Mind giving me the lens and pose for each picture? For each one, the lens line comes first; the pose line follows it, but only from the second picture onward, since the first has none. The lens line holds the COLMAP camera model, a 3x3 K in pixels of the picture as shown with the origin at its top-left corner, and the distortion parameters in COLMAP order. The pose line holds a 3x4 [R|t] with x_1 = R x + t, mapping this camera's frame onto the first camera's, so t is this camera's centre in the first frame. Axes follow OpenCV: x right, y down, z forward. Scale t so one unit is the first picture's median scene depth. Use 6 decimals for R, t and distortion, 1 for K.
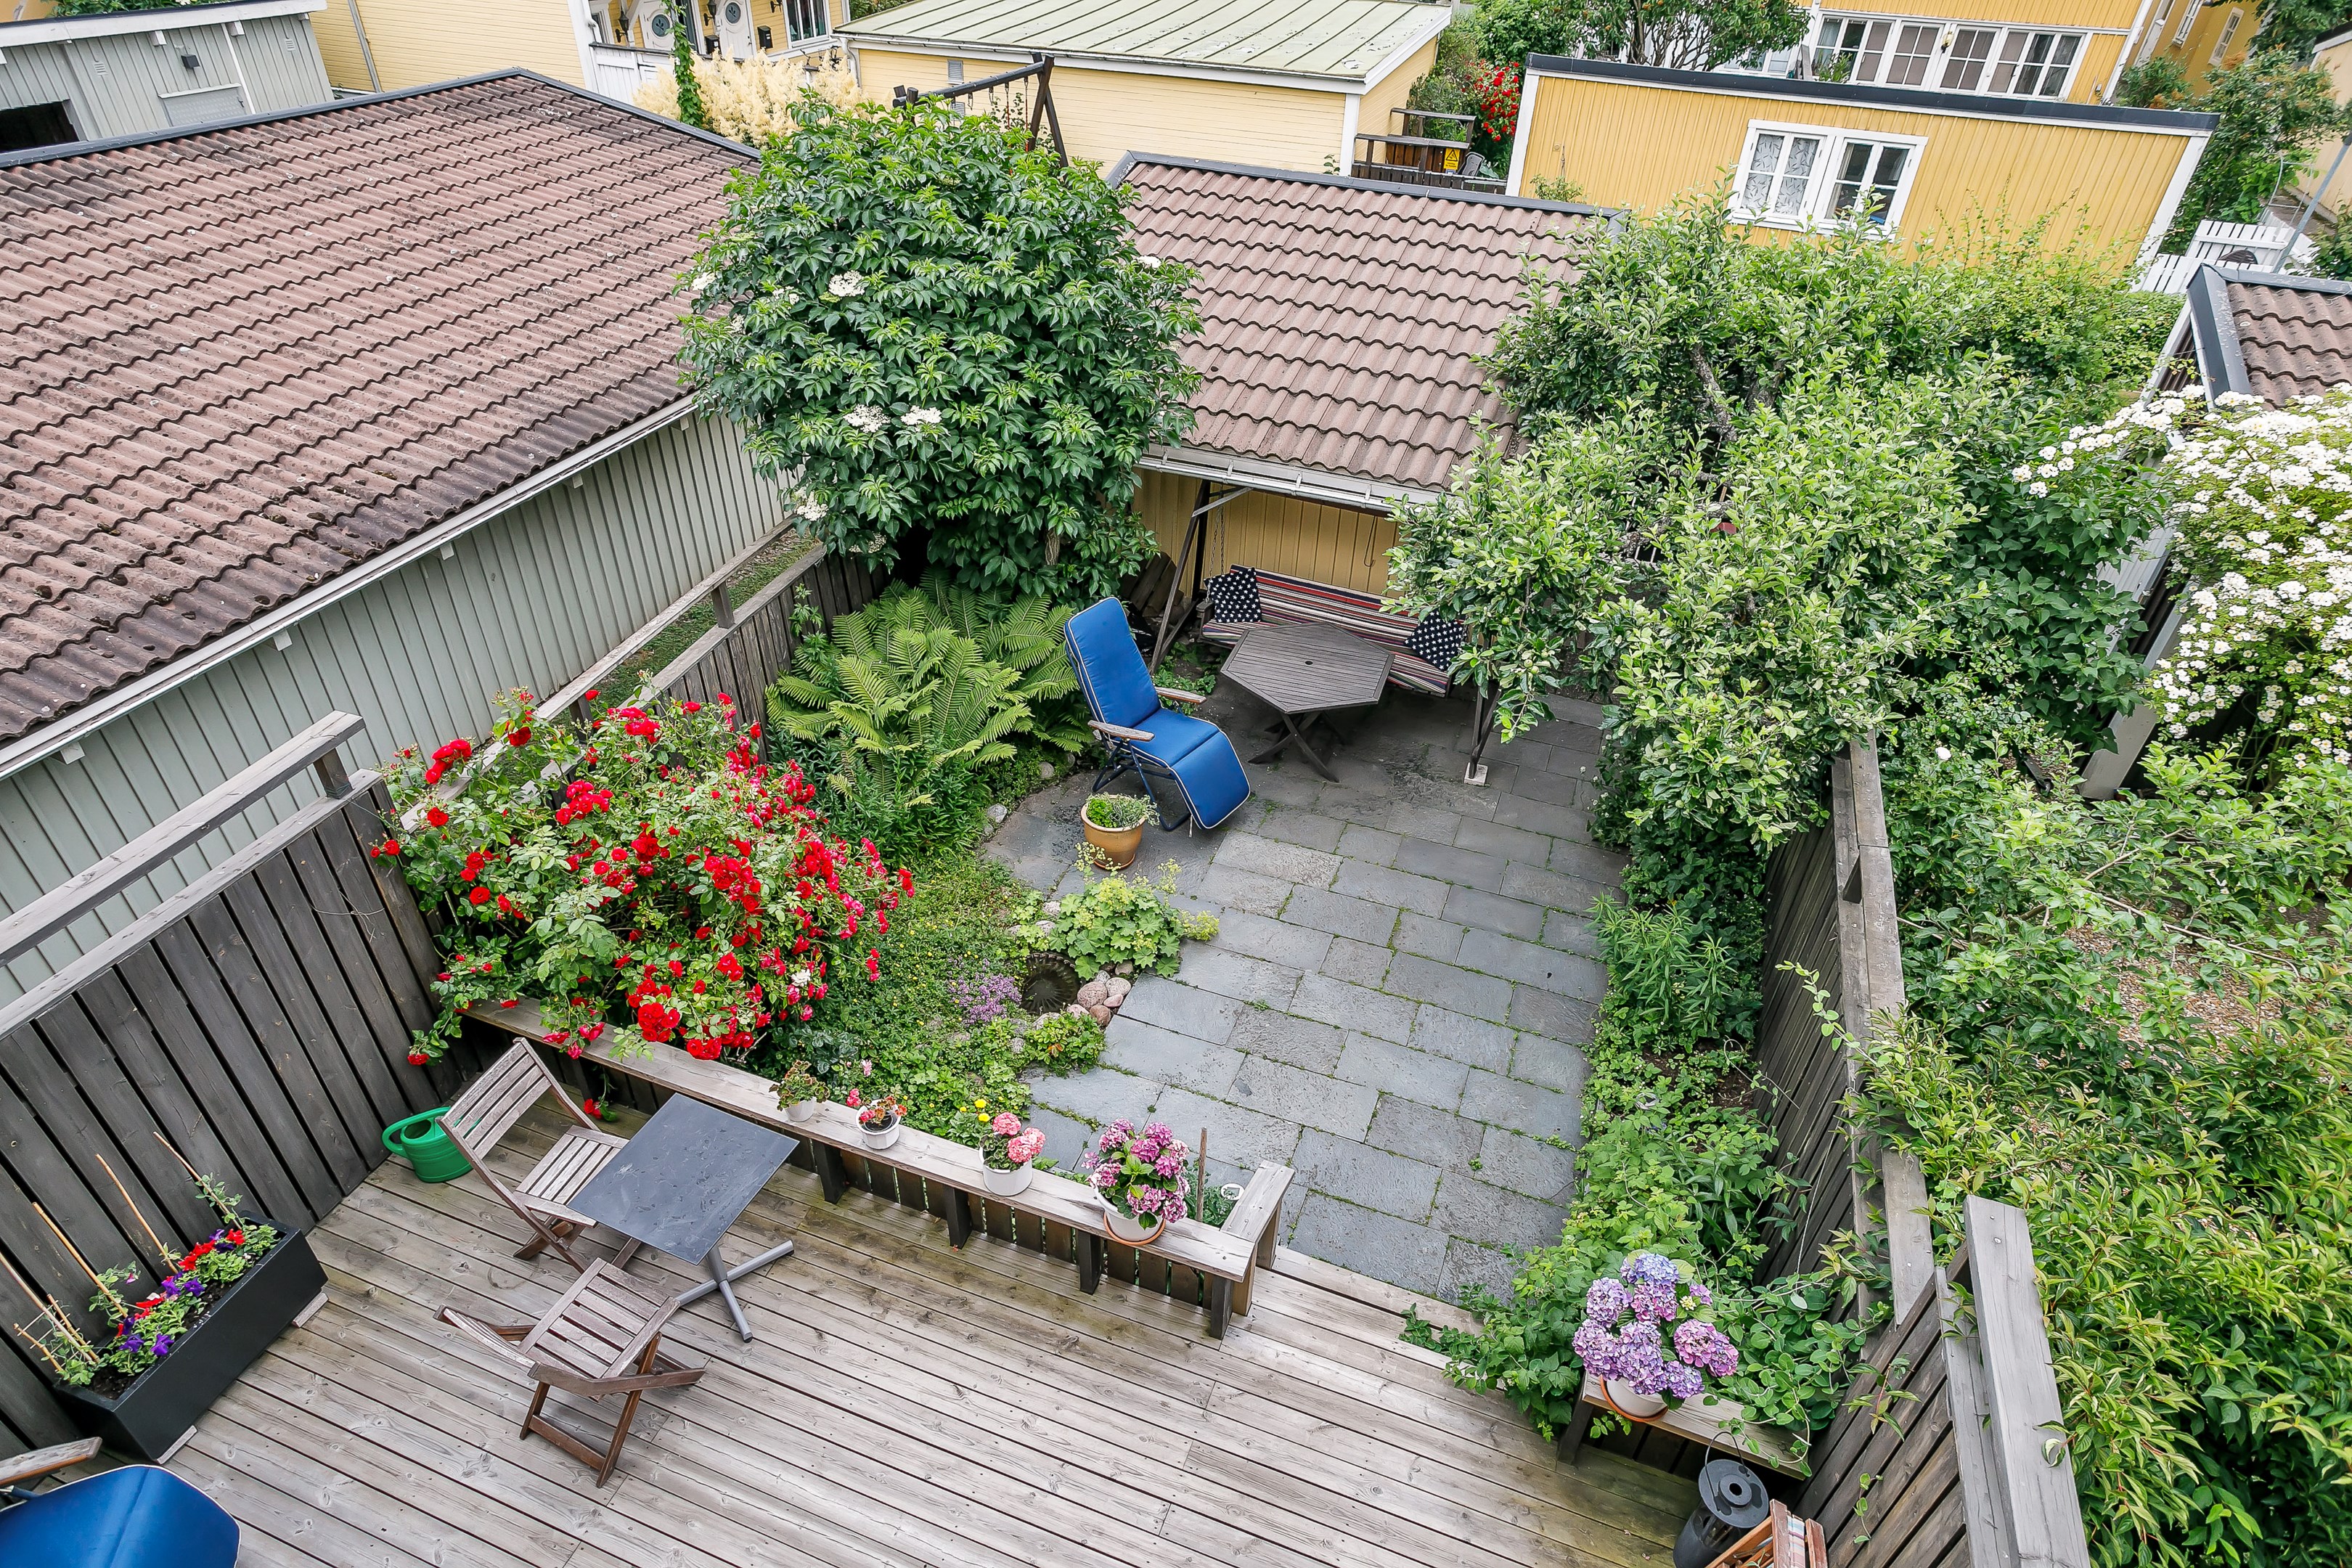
lens RADIAL K [[1445.2, 0, 1185.7], [0, 1445.2, 845.1], [0, 0, 1]] dist [-0.055275, 0.055349]
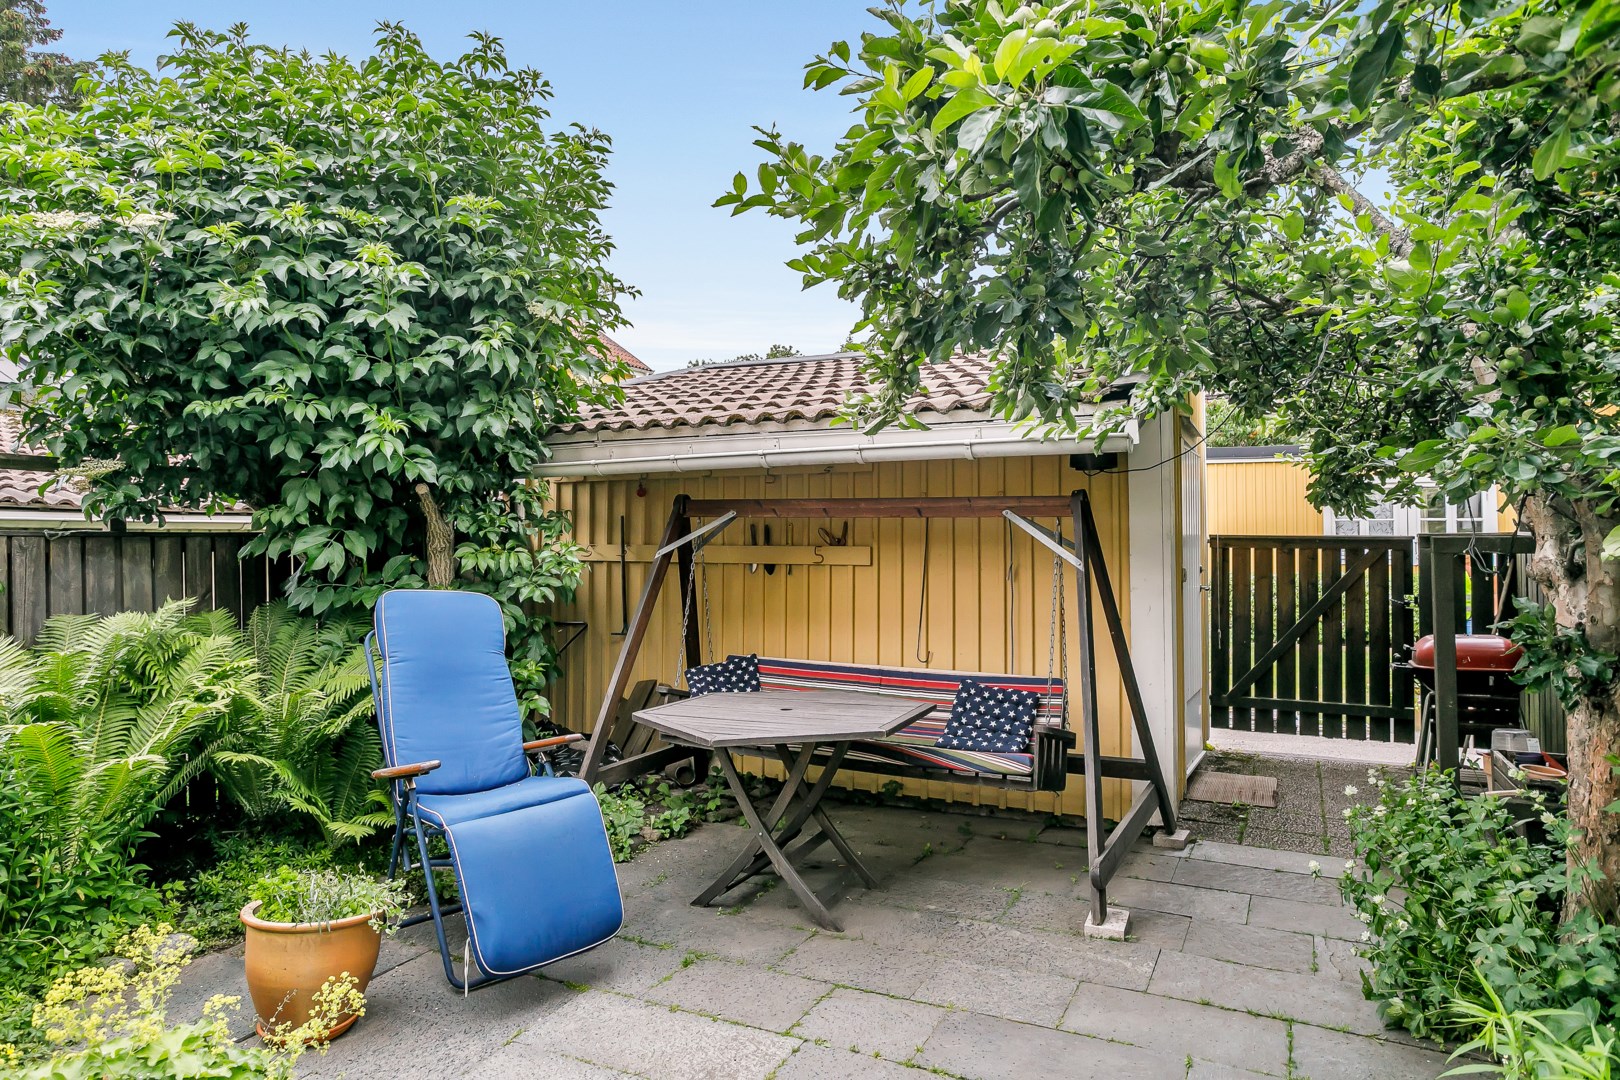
lens RADIAL K [[1005.2, 0, 816.8], [0, 1005.2, 508.7], [0, 0, 1]] dist [-0.007188, -0.000551]
pose [[0.992629, -0.039433, -0.114597, 0.146363], [-0.045926, 0.752667, -0.656798, 0.082646], [0.112153, 0.657220, 0.745308, 0.625579]]
